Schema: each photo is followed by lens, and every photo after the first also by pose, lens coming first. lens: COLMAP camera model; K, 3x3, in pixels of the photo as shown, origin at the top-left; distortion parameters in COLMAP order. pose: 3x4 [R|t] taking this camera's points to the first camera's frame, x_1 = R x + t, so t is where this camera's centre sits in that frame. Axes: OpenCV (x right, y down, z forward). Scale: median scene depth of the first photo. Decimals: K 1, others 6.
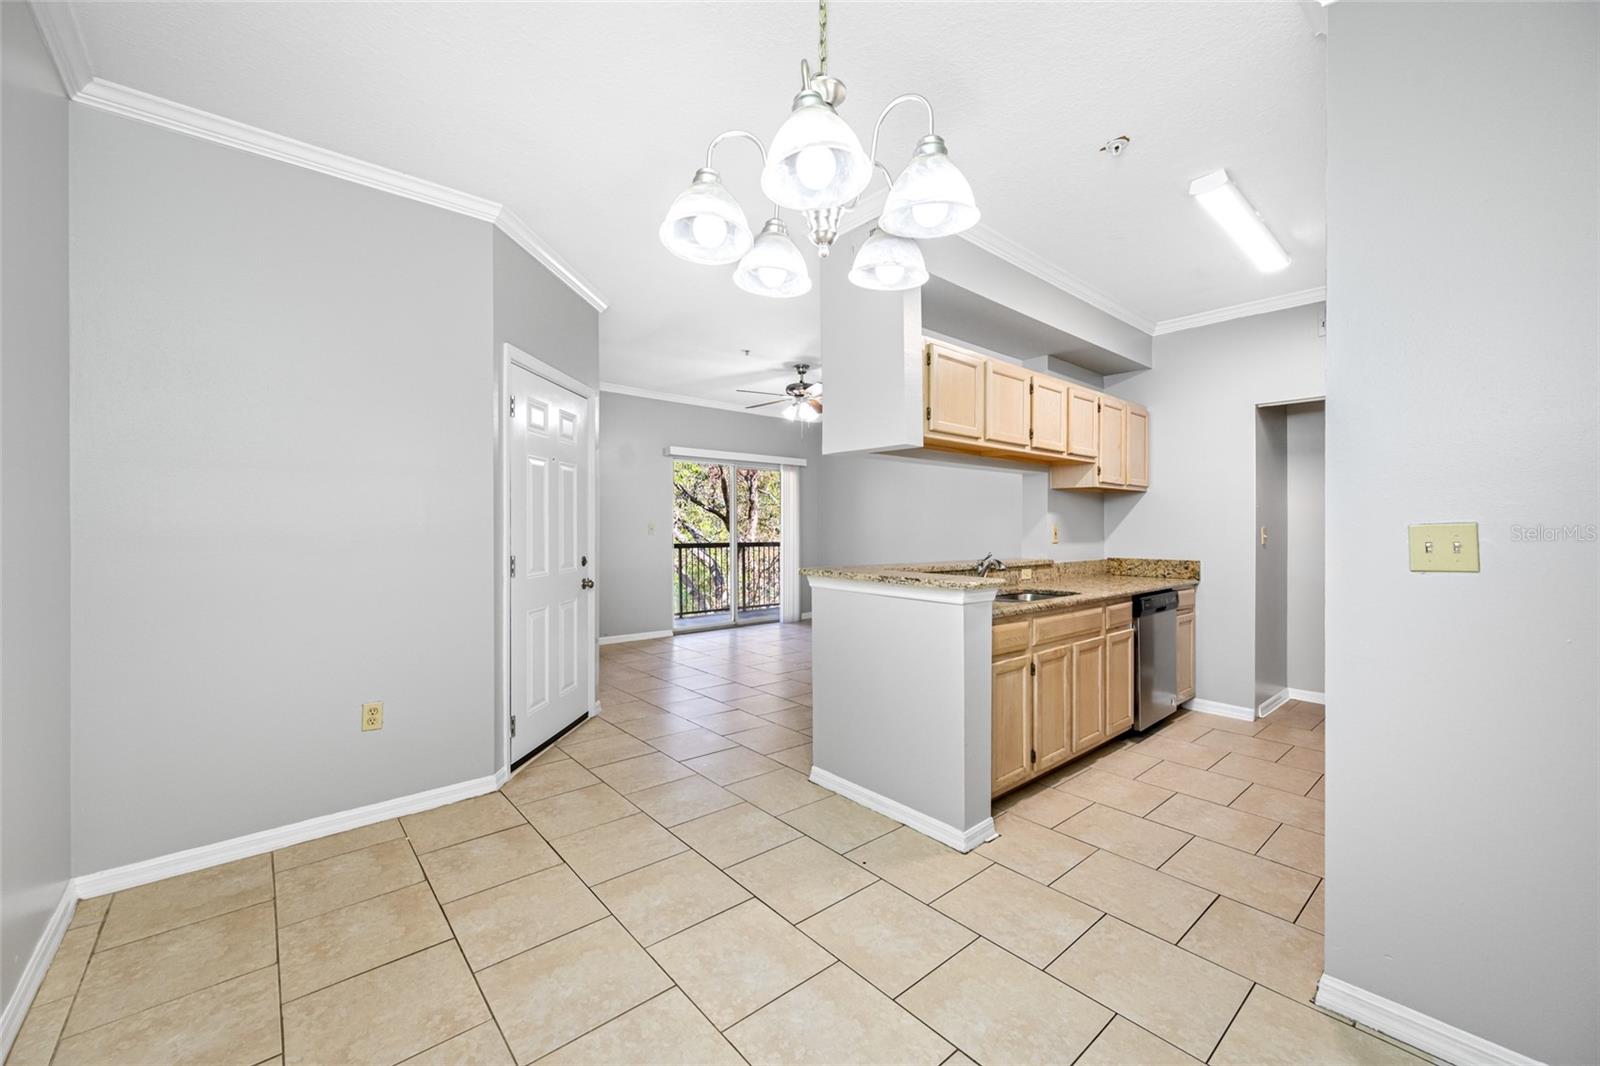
lens RADIAL K [[637.6, 0, 804.8], [0, 637.6, 508.5], [0, 0, 1]] dist [0.004246, 0.000262]
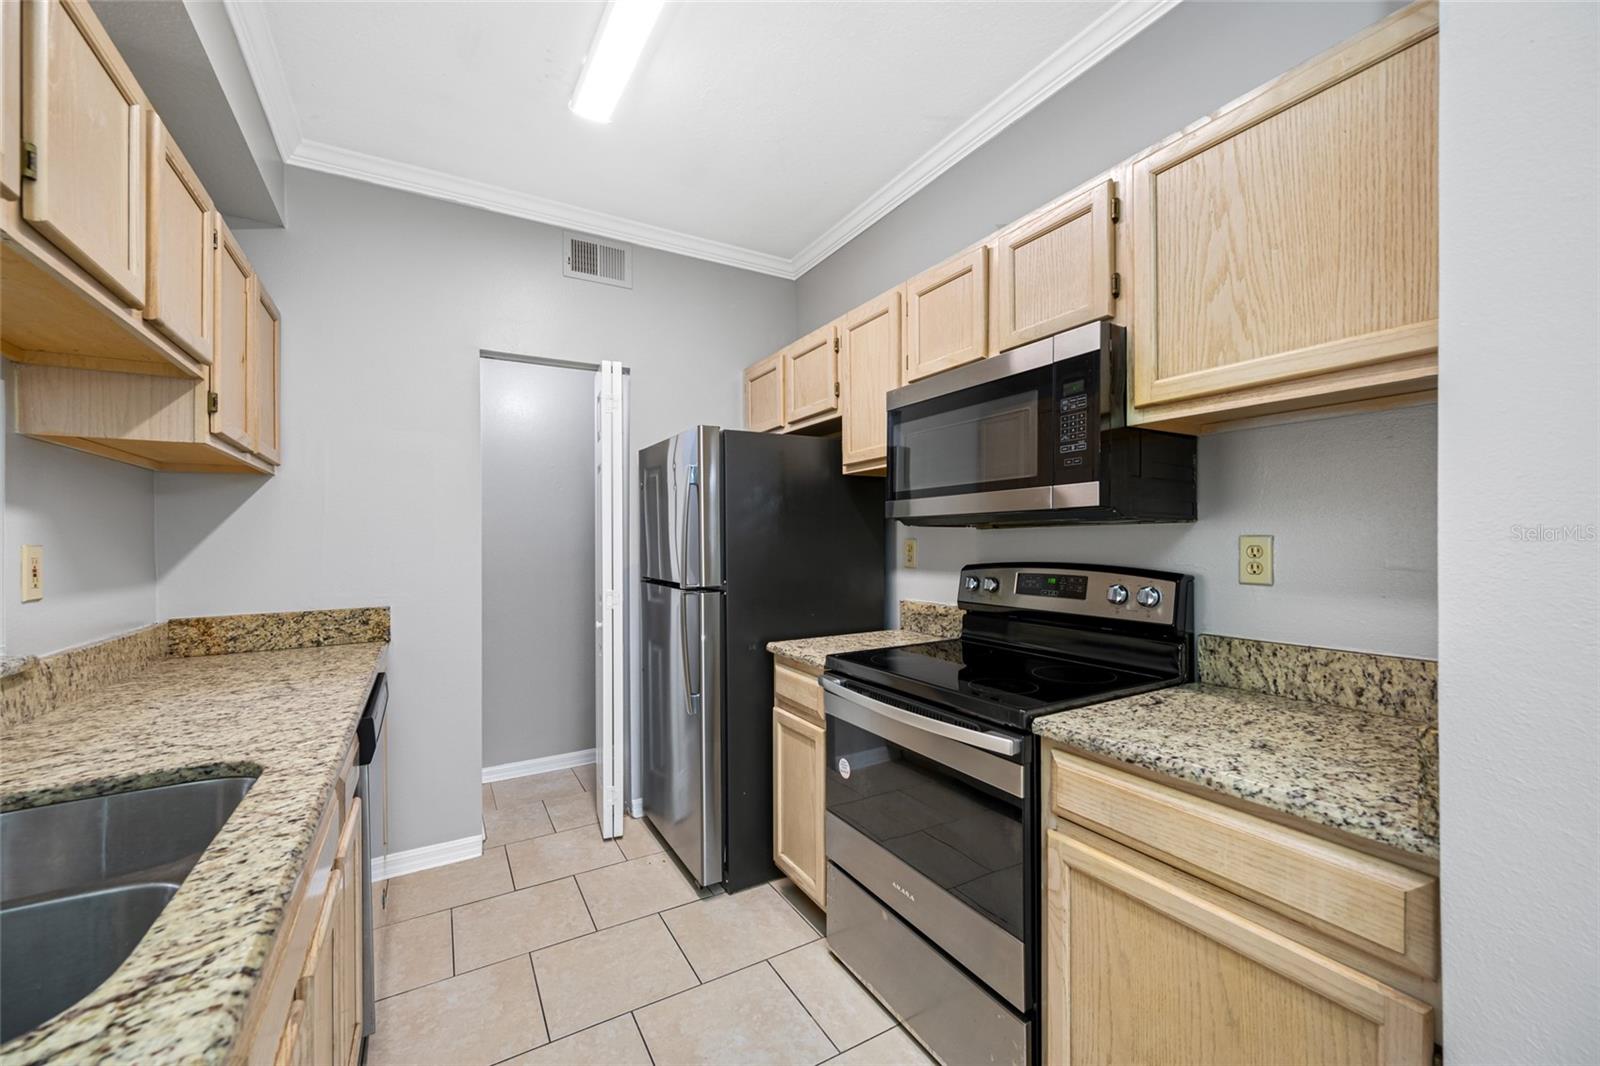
lens RADIAL K [[637.6, 0, 800.4], [0, 637.6, 541.9], [0, 0, 1]] dist [0.004246, 0.000262]
pose [[0.191276, -0.009086, 0.981494, 0.141146], [-0.013648, 0.999836, 0.011916, 0.014190], [-0.981441, -0.015675, 0.191121, 0.541353]]
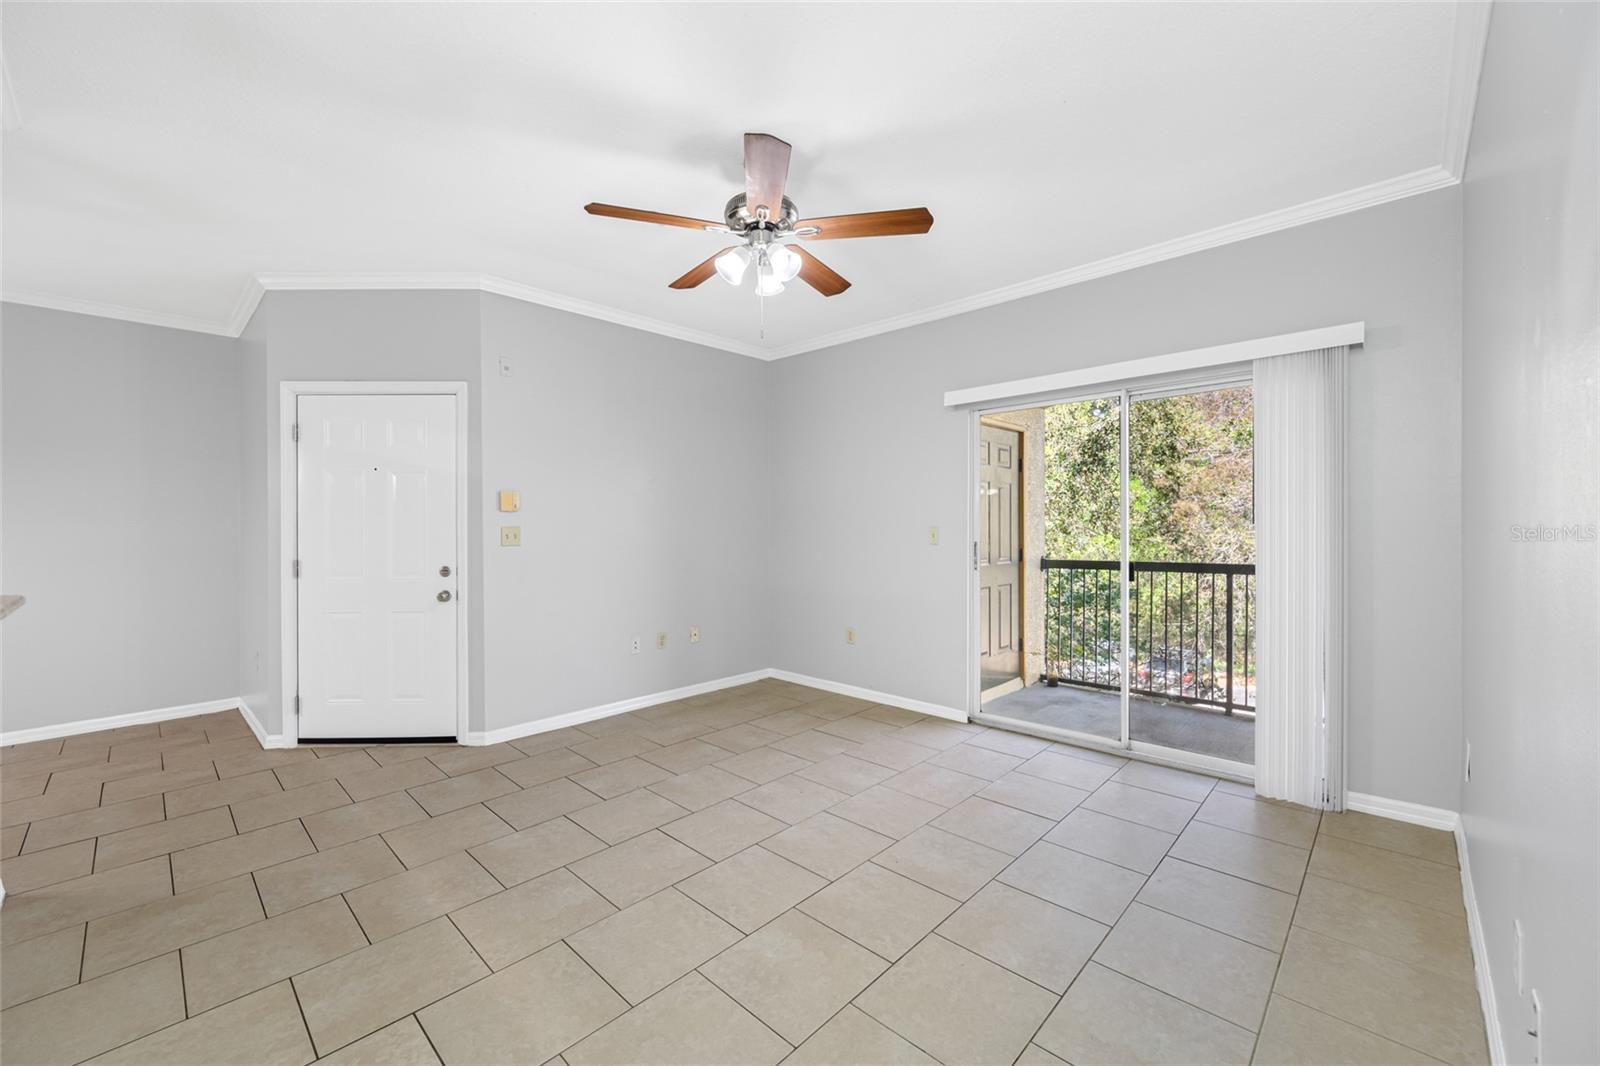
lens RADIAL K [[637.6, 0, 802.6], [0, 637.6, 529.7], [0, 0, 1]] dist [0.004246, 0.000262]
pose [[0.089680, -0.002164, -0.995968, 0.559101], [0.032612, 0.999468, 0.000765, 0.034746], [0.995437, -0.032549, 0.089703, 1.289299]]
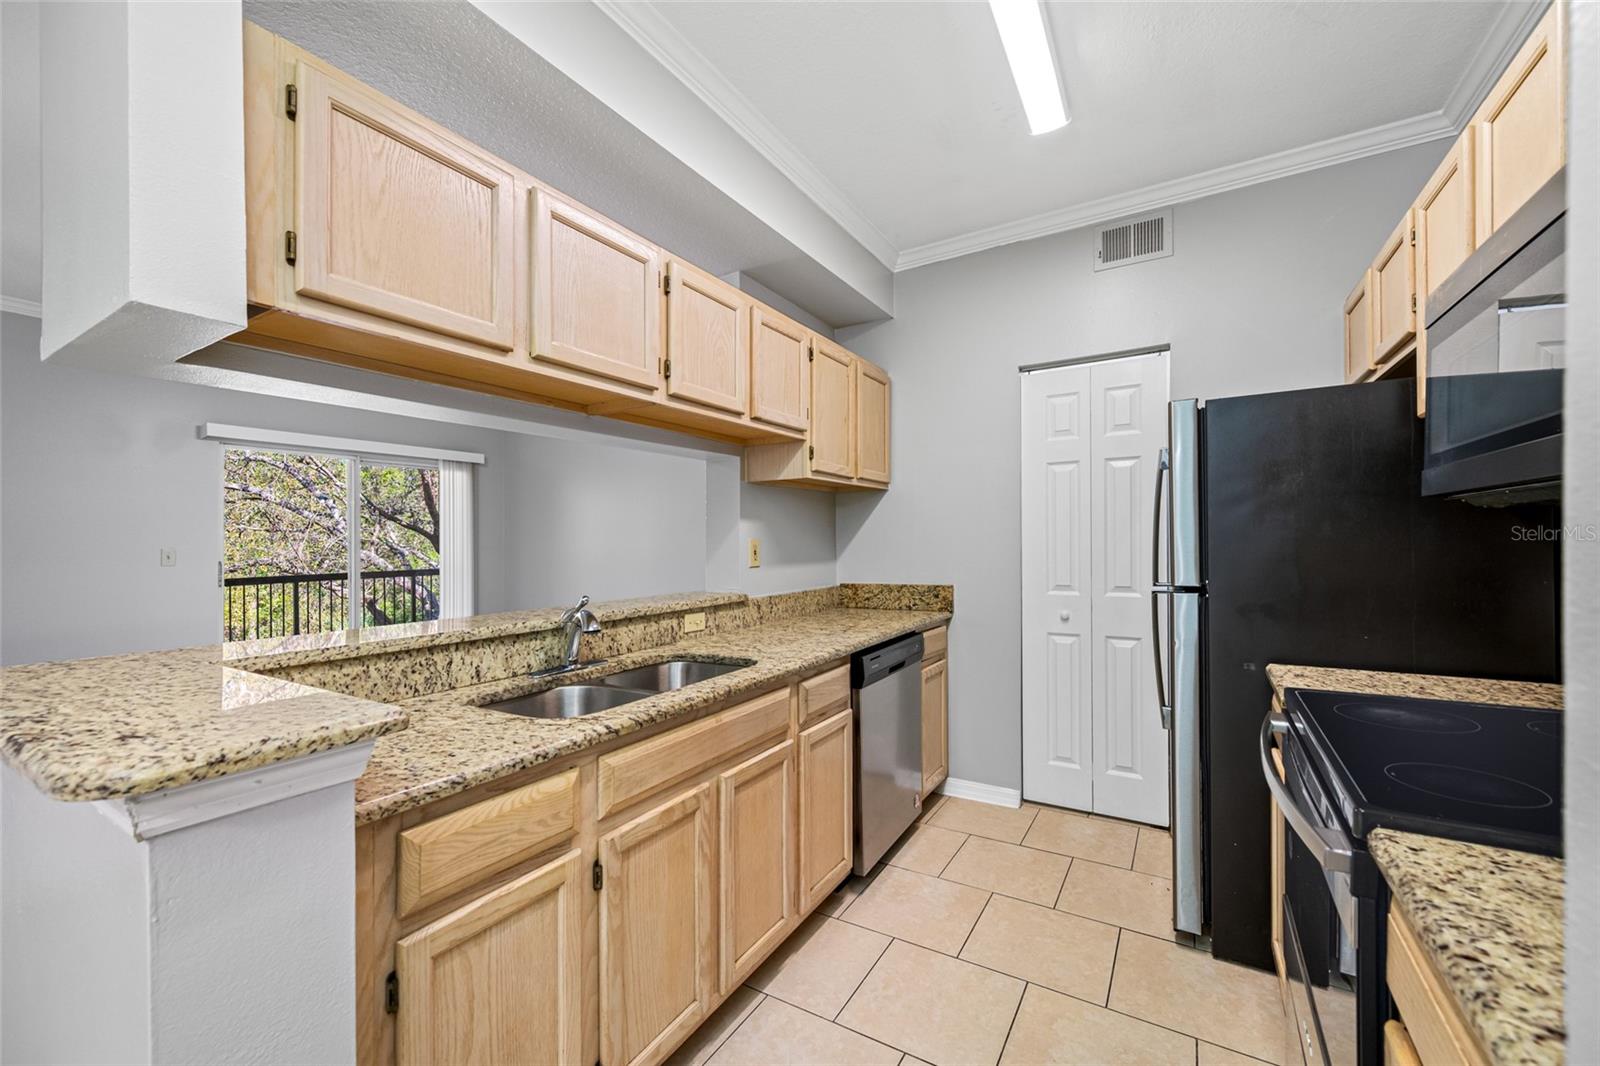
lens RADIAL K [[637.6, 0, 799.9], [0, 637.6, 533.8], [0, 0, 1]] dist [0.004246, 0.000262]
pose [[0.954792, -0.015473, 0.296873, 0.243136], [0.011018, 0.999800, 0.016672, 0.010497], [-0.297071, -0.012647, 0.954772, 0.368850]]
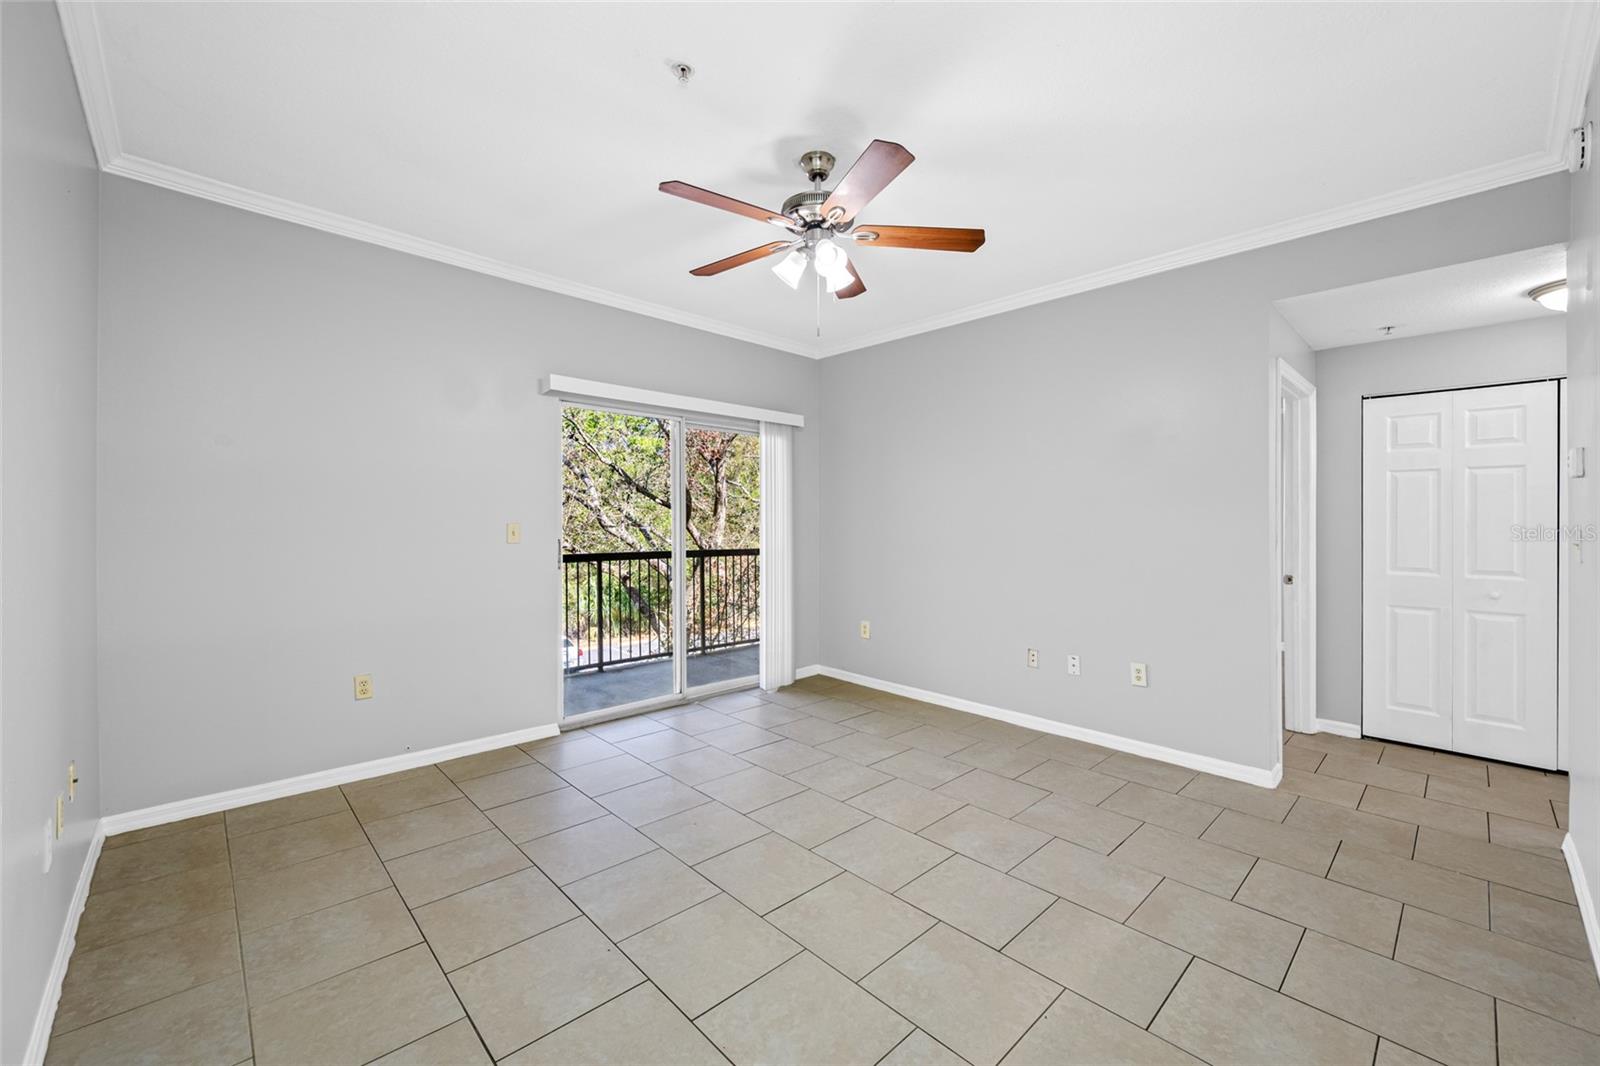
lens RADIAL K [[637.6, 0, 802.4], [0, 637.6, 521.3], [0, 0, 1]] dist [0.004246, 0.000262]
pose [[0.999176, 0.000038, 0.040594, -0.042476], [-0.001007, 0.999715, 0.023843, 0.016224], [-0.040581, -0.023864, 0.998891, 0.742514]]
